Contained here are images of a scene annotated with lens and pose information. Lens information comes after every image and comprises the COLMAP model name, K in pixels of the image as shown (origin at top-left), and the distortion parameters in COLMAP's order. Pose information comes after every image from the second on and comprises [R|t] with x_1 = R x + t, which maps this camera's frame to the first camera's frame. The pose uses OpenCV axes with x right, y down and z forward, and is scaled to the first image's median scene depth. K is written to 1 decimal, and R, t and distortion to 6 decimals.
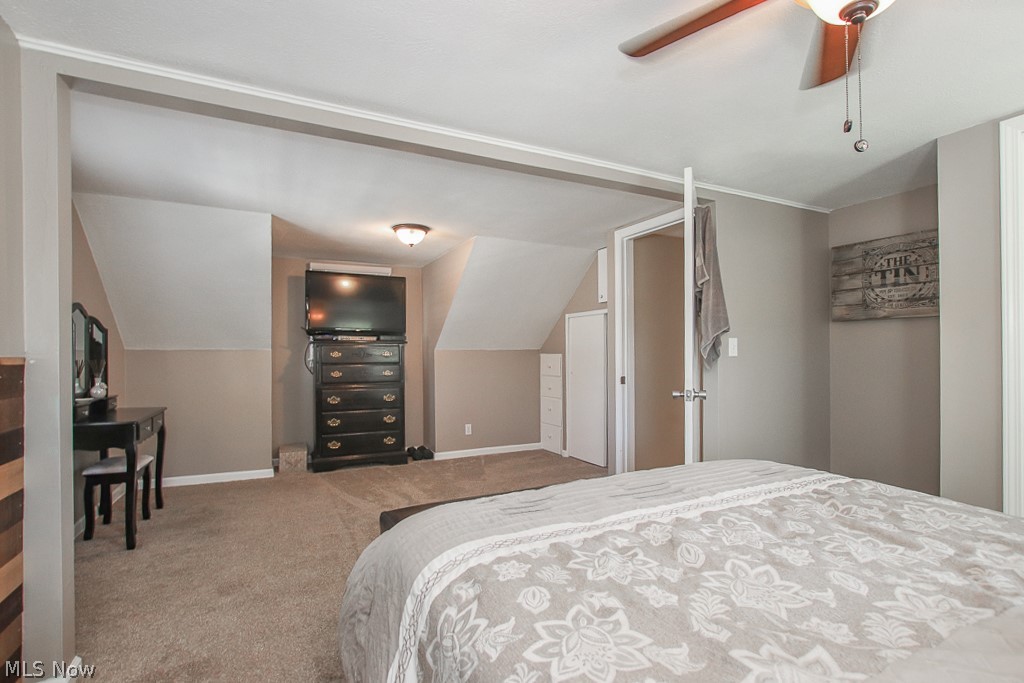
lens RADIAL K [[482.0, 0, 520.7], [0, 482.0, 358.6], [0, 0, 1]] dist [-0.009920, 0.001484]
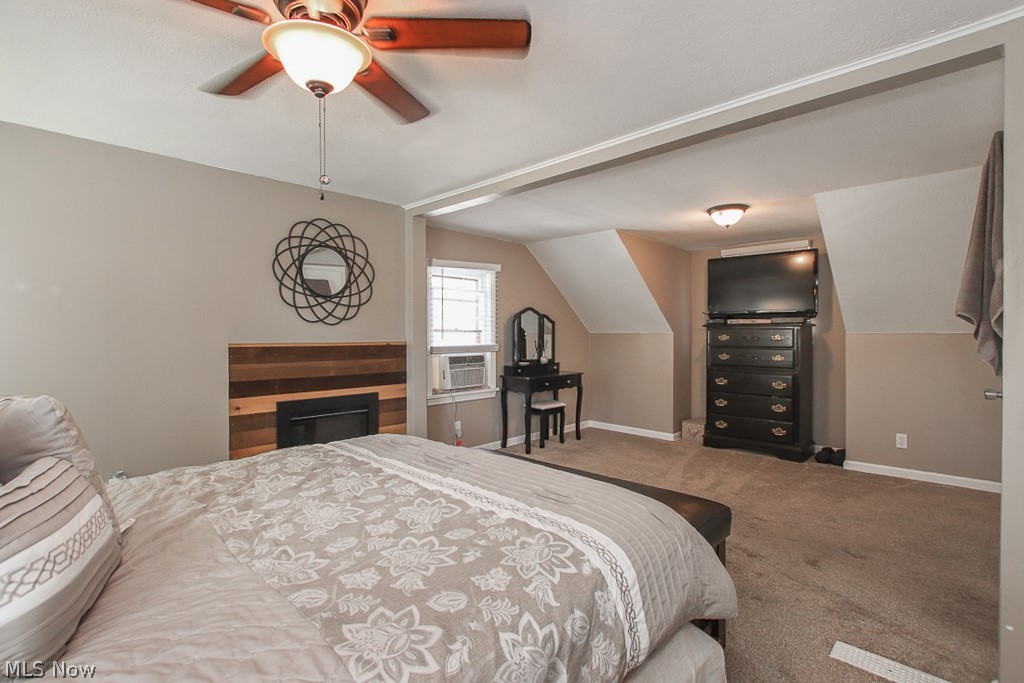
lens RADIAL K [[482.0, 0, 512.1], [0, 482.0, 337.6], [0, 0, 1]] dist [-0.009920, 0.001484]
pose [[0.333884, 0.015766, -0.942482, 0.537566], [-0.009611, 0.999865, 0.013321, -0.022216], [0.942565, 0.004611, 0.333991, 0.271265]]
